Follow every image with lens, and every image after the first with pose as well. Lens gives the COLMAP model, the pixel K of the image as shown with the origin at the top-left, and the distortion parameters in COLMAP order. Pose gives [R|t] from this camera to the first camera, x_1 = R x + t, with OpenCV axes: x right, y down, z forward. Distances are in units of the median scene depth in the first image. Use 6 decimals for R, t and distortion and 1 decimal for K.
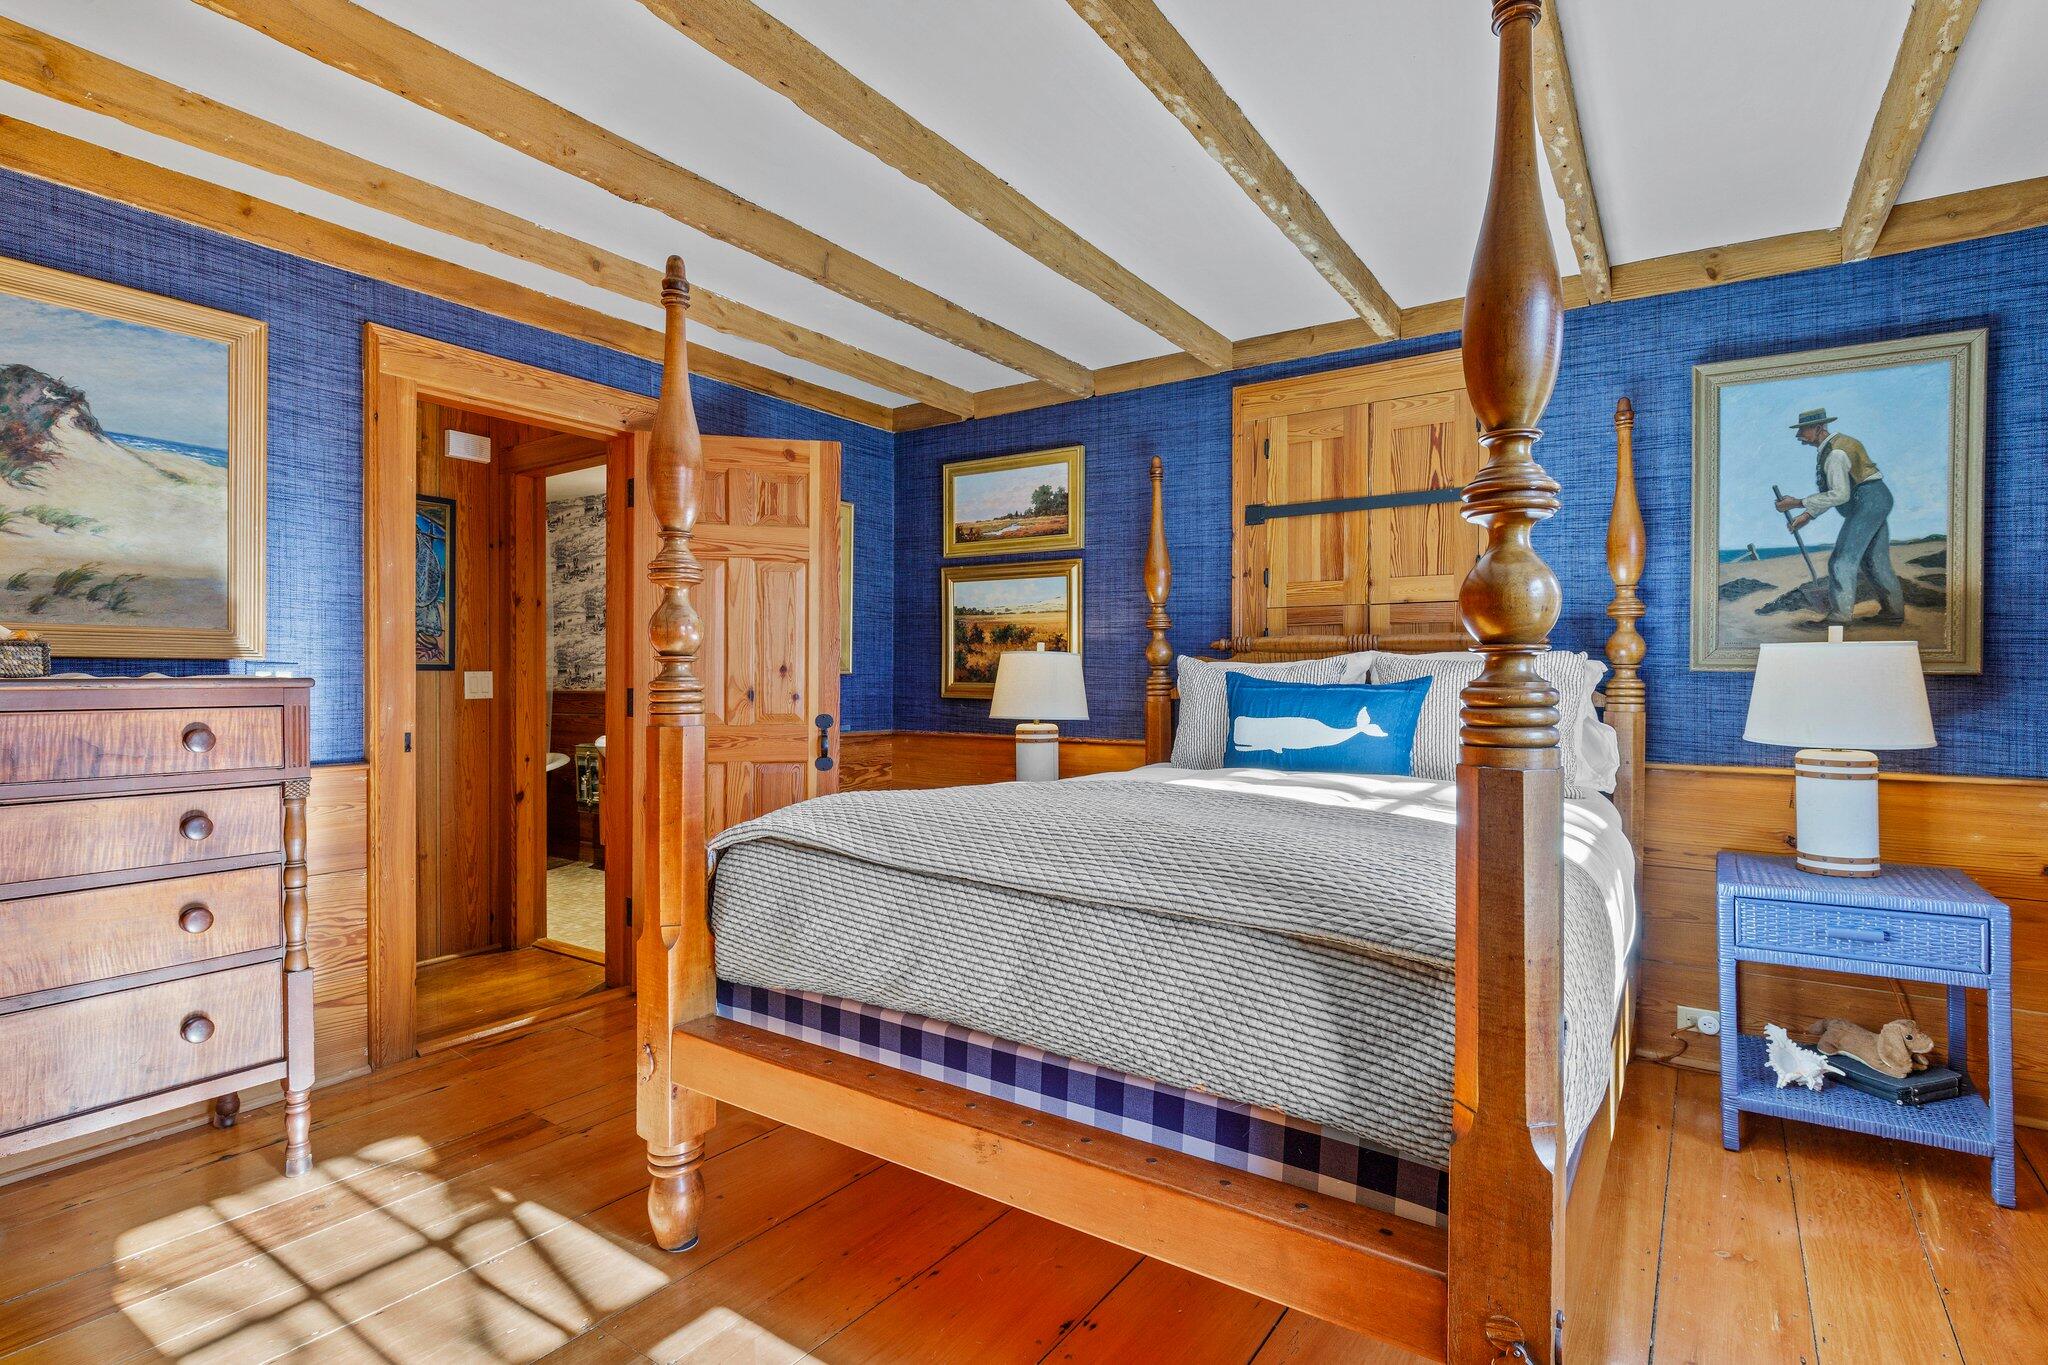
lens RADIAL K [[1002.5, 0, 1025.4], [0, 1002.5, 687.6], [0, 0, 1]] dist [-0.001468, -0.000071]
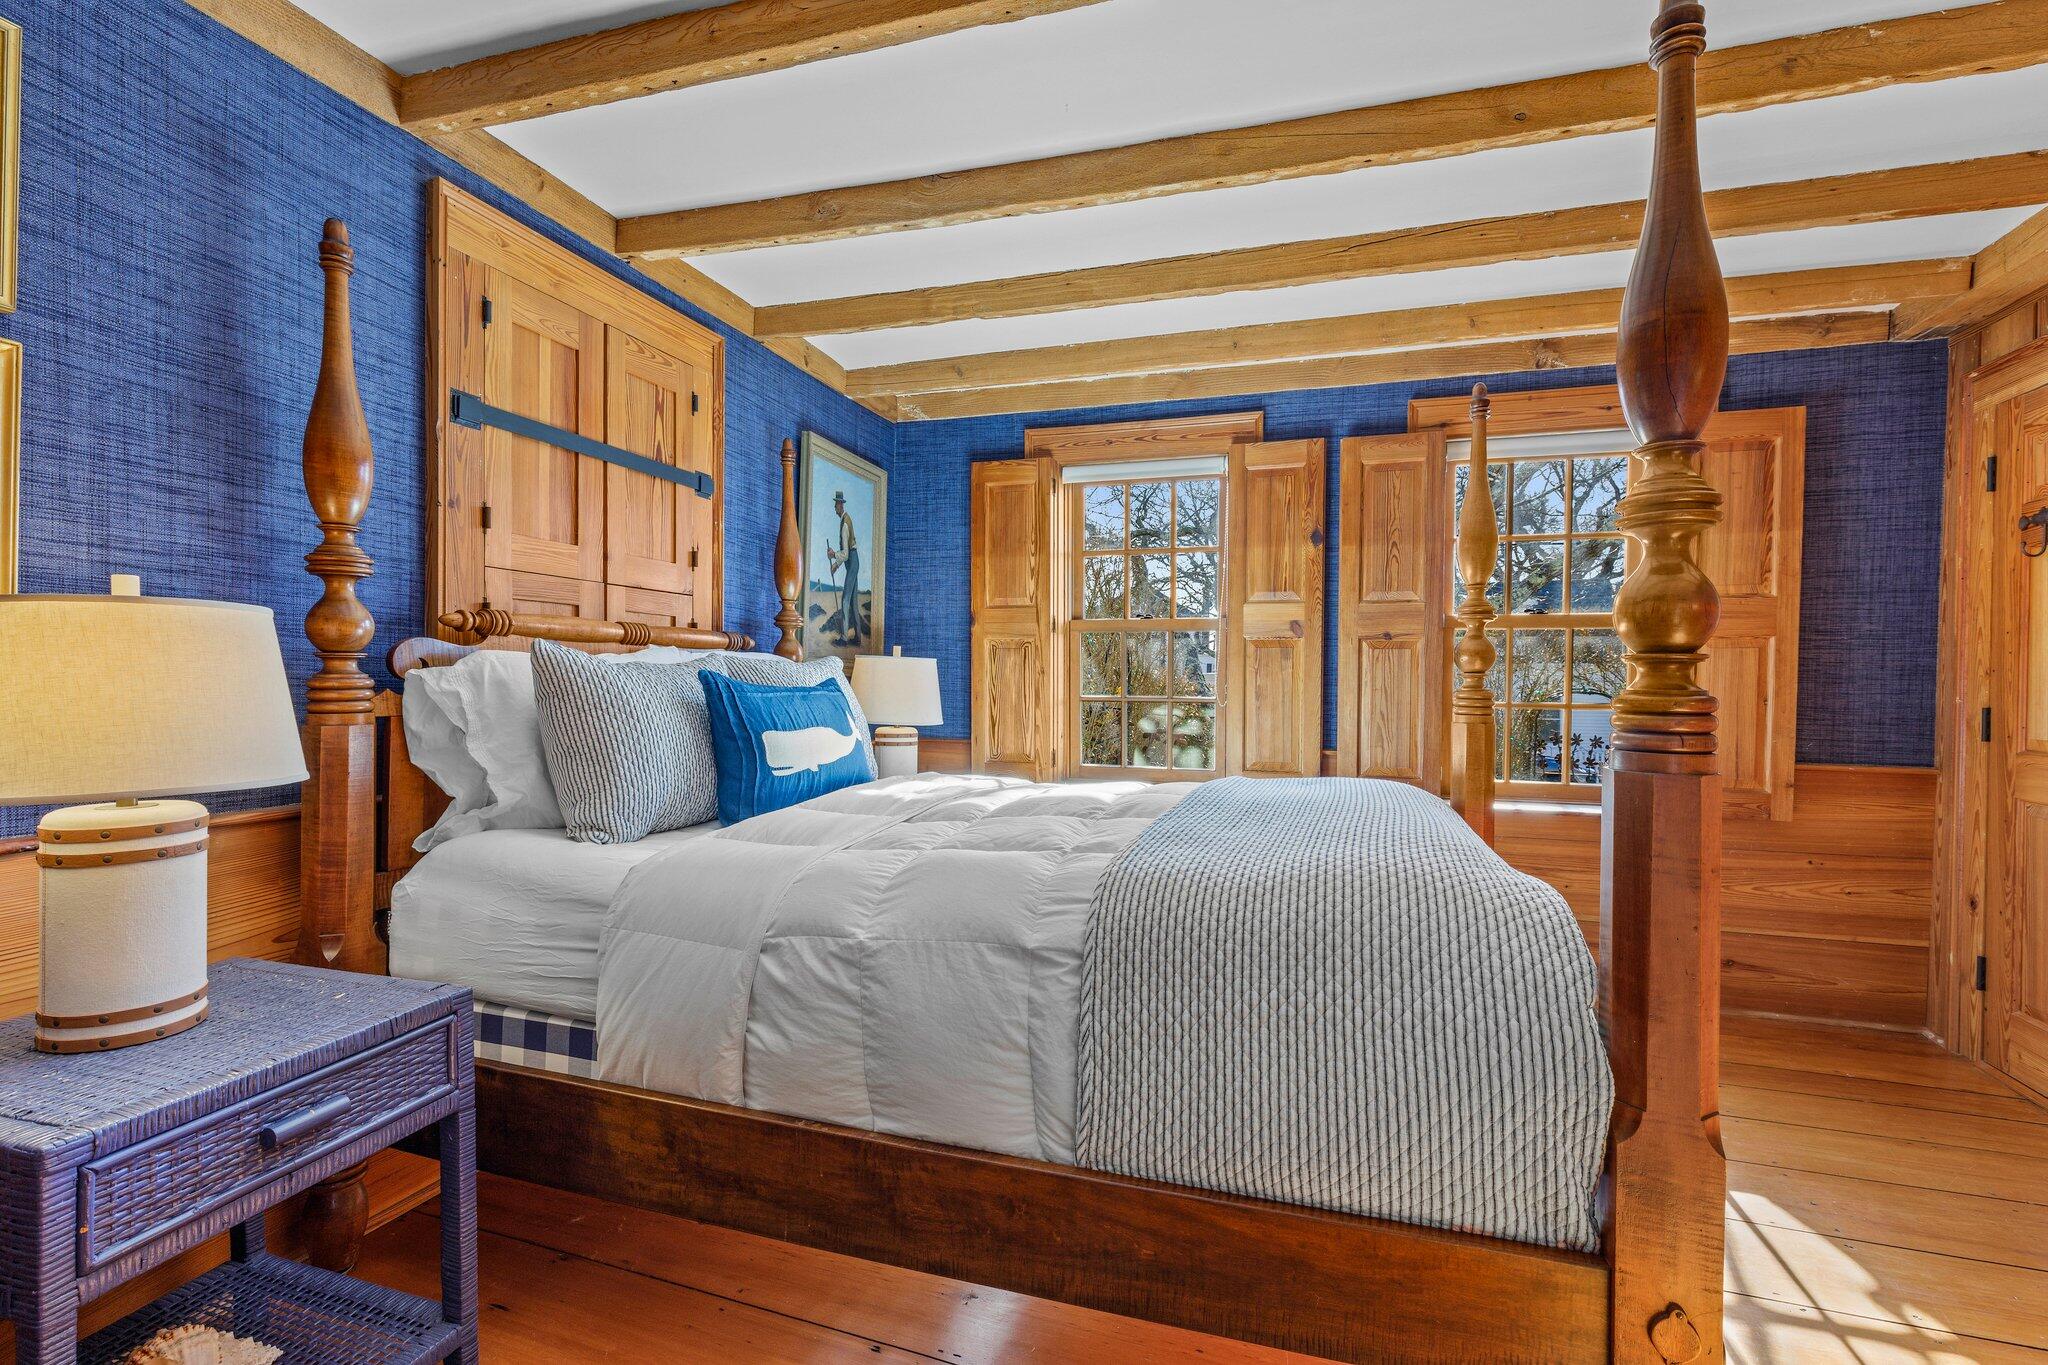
lens RADIAL K [[935.5, 0, 1026.6], [0, 935.5, 676.7], [0, 0, 1]] dist [0.000076, -0.000352]
pose [[-0.281768, -0.001106, 0.959482, -0.539488], [-0.004487, 0.999990, -0.000165, -0.014416], [-0.959472, -0.004351, -0.281770, 1.076646]]
